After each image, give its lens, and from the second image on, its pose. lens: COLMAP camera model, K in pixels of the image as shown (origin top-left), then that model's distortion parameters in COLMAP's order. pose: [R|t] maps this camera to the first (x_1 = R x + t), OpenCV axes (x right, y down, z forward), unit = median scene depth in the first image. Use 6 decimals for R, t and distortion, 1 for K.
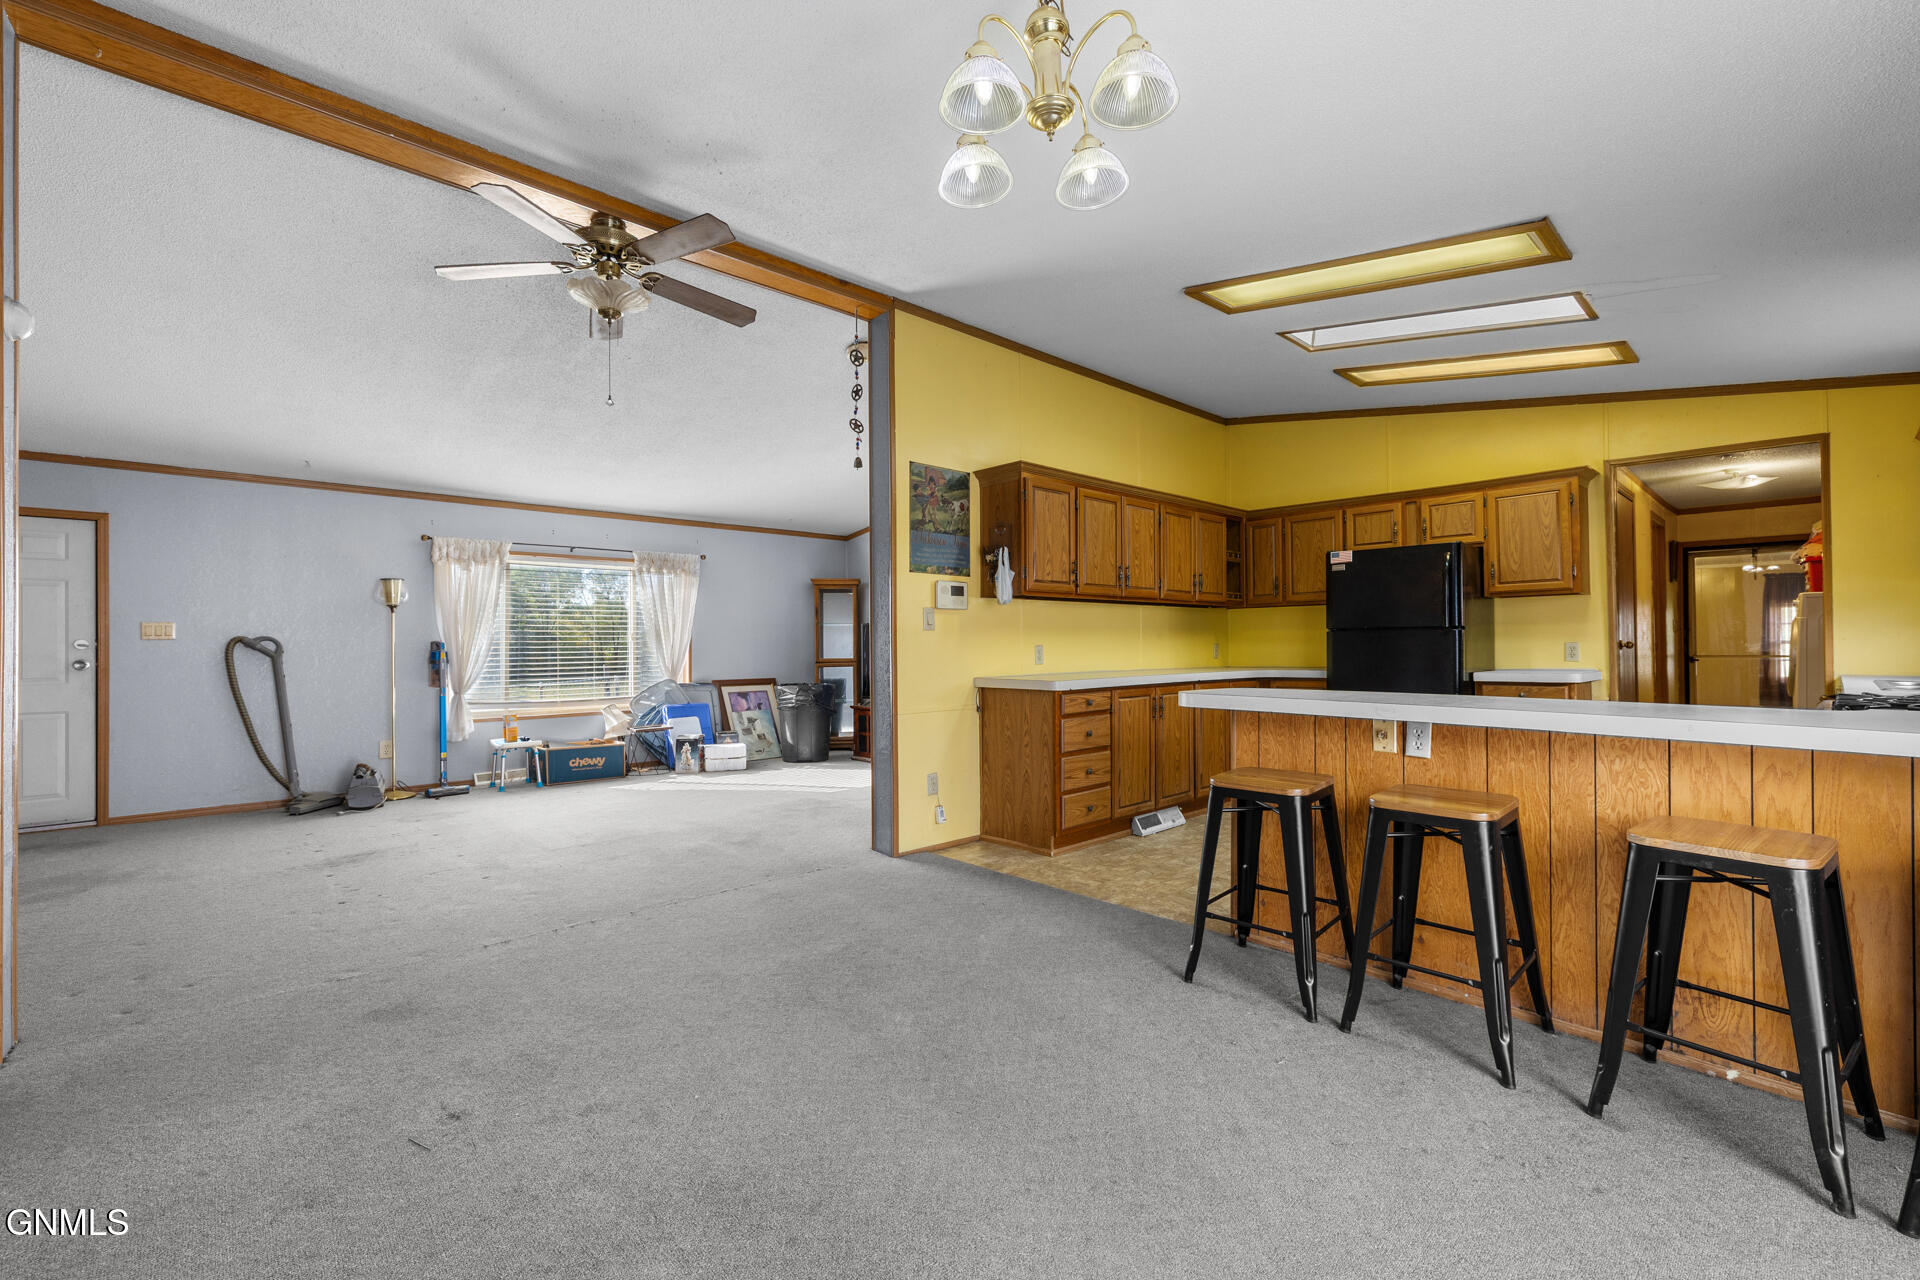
lens RADIAL K [[812.1, 0, 964.2], [0, 812.1, 632.5], [0, 0, 1]] dist [0.003282, 0.000178]
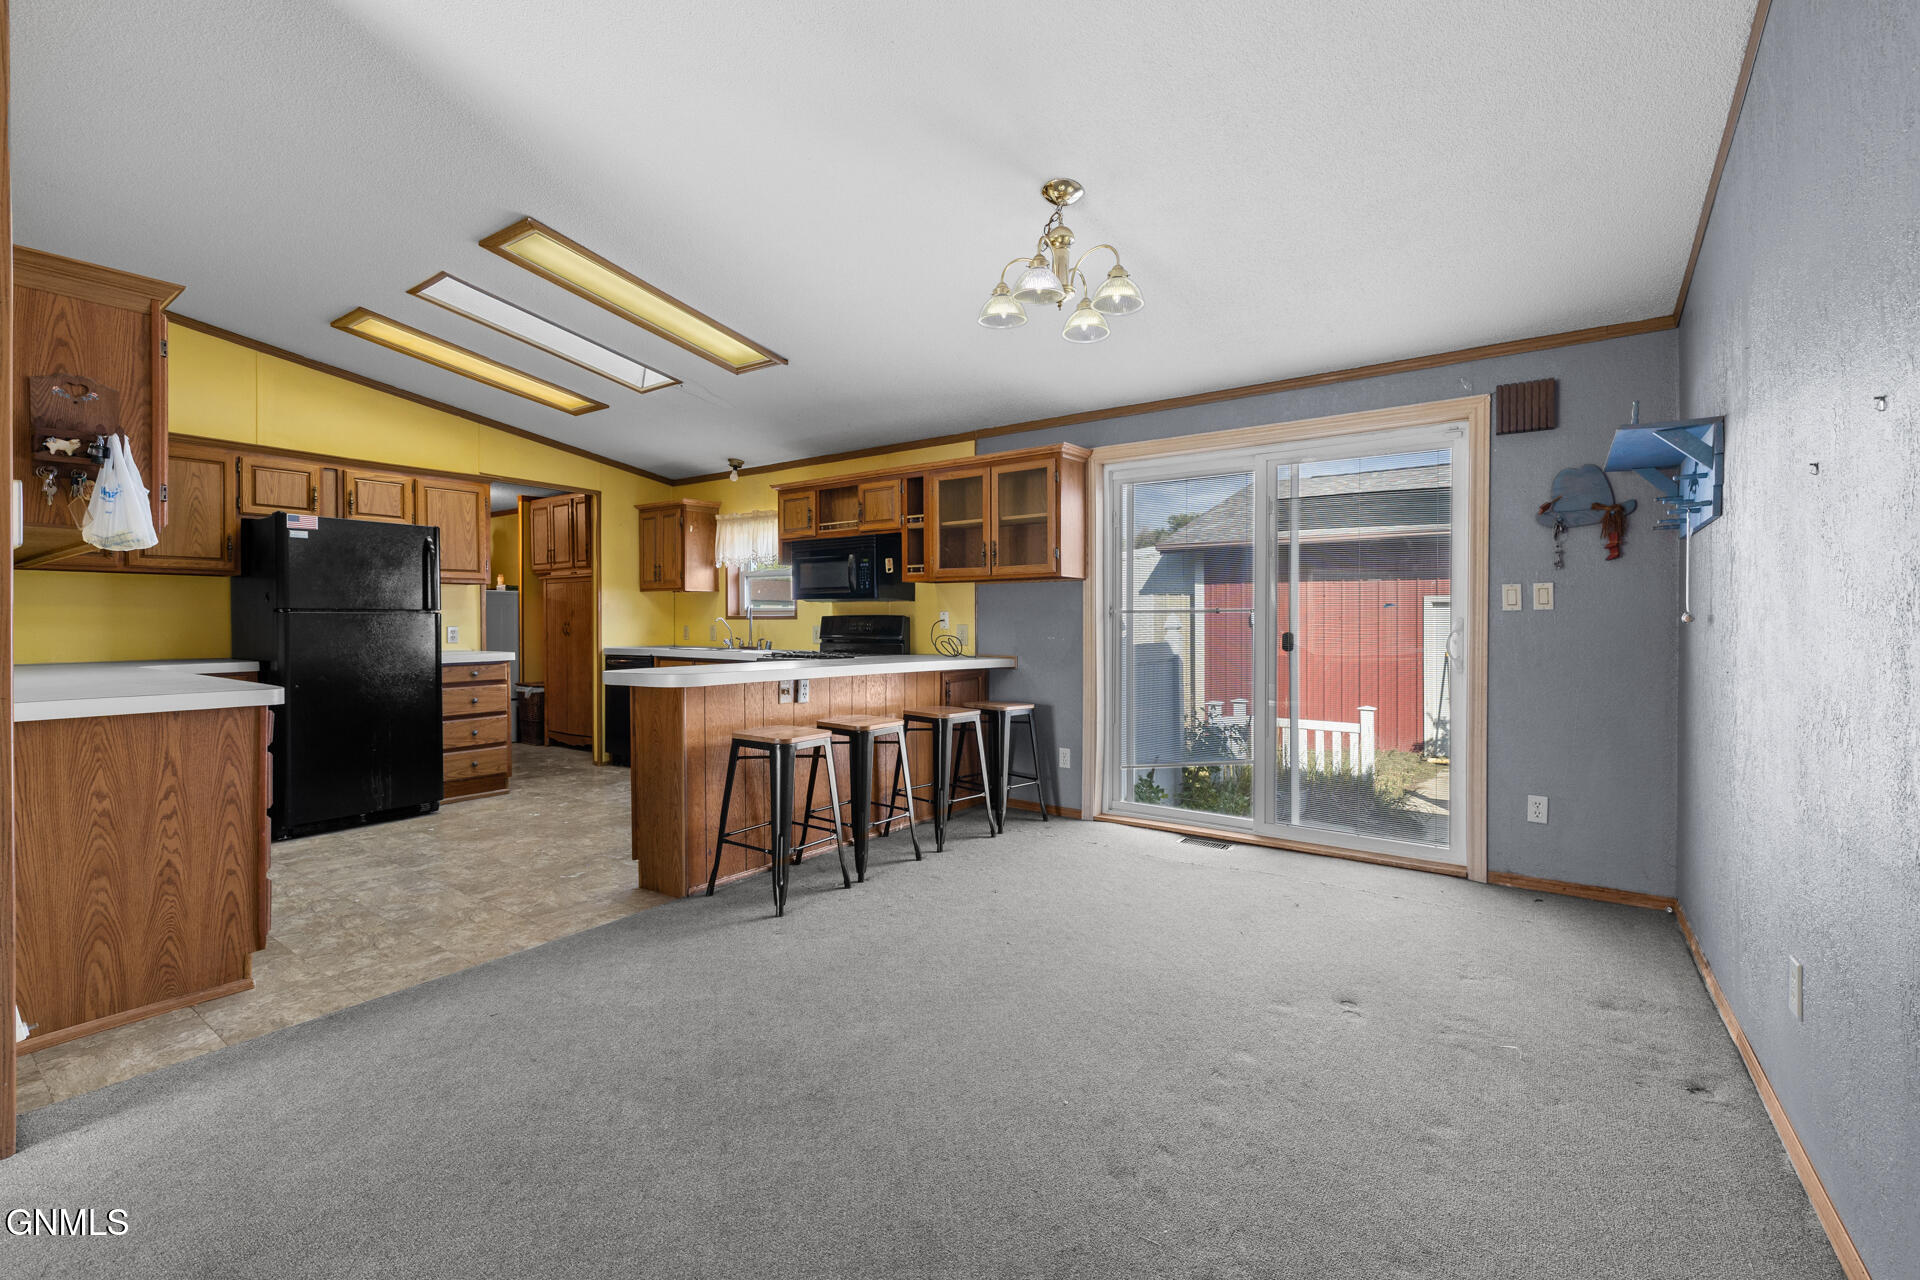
lens RADIAL K [[812.1, 0, 970.0], [0, 812.1, 628.6], [0, 0, 1]] dist [0.003282, 0.000178]
pose [[-0.200510, -0.001640, 0.979690, -0.611188], [-0.011795, 0.999930, -0.000741, 0.009777], [-0.979621, -0.011704, -0.200516, 0.646876]]
